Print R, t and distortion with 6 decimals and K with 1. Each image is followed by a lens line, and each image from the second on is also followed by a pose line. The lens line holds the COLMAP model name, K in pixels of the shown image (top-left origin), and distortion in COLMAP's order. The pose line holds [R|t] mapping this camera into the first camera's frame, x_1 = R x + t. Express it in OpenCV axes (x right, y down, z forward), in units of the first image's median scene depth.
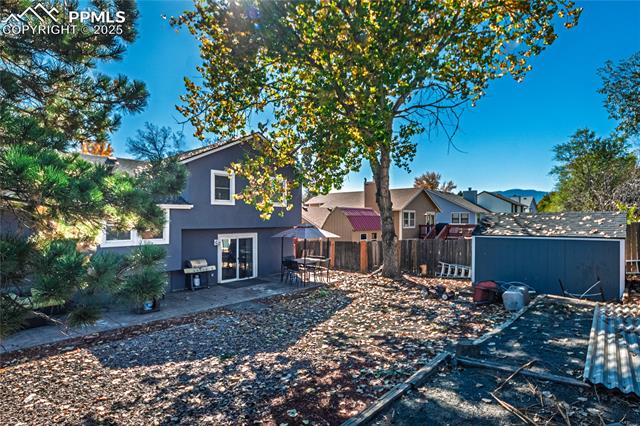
lens RADIAL K [[334.0, 0, 320.0], [0, 334.0, 213.0], [0, 0, 1]] dist [-0.001150, -0.000367]
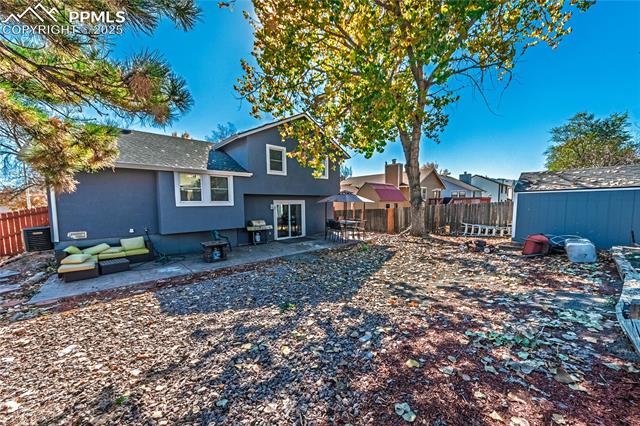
lens RADIAL K [[231.5, 0, 319.2], [0, 231.5, 218.5], [0, 0, 1]] dist [0.000803, 0.000000]
pose [[0.995062, -0.005712, -0.099091, -0.088041], [0.014045, 0.996400, 0.083605, 0.095245], [0.098257, -0.084584, 0.991560, 0.270612]]
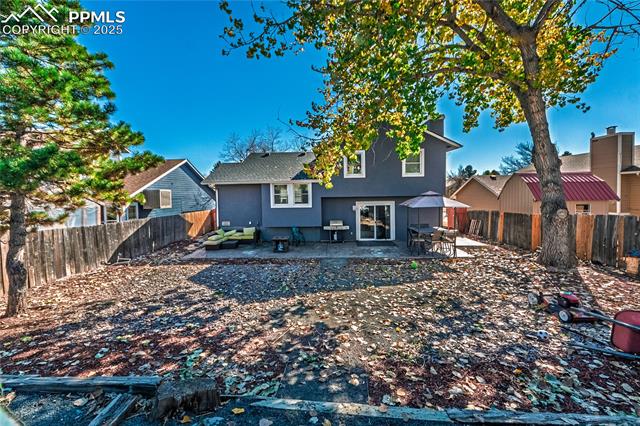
lens RADIAL K [[242.3, 0, 322.8], [0, 242.3, 196.5], [0, 0, 1]] dist [0.000258, 0.000015]
pose [[0.642769, -0.002617, -0.766056, 0.482075], [0.029606, 0.999332, 0.021428, 0.032415], [0.765488, -0.036453, 0.642417, 0.490555]]
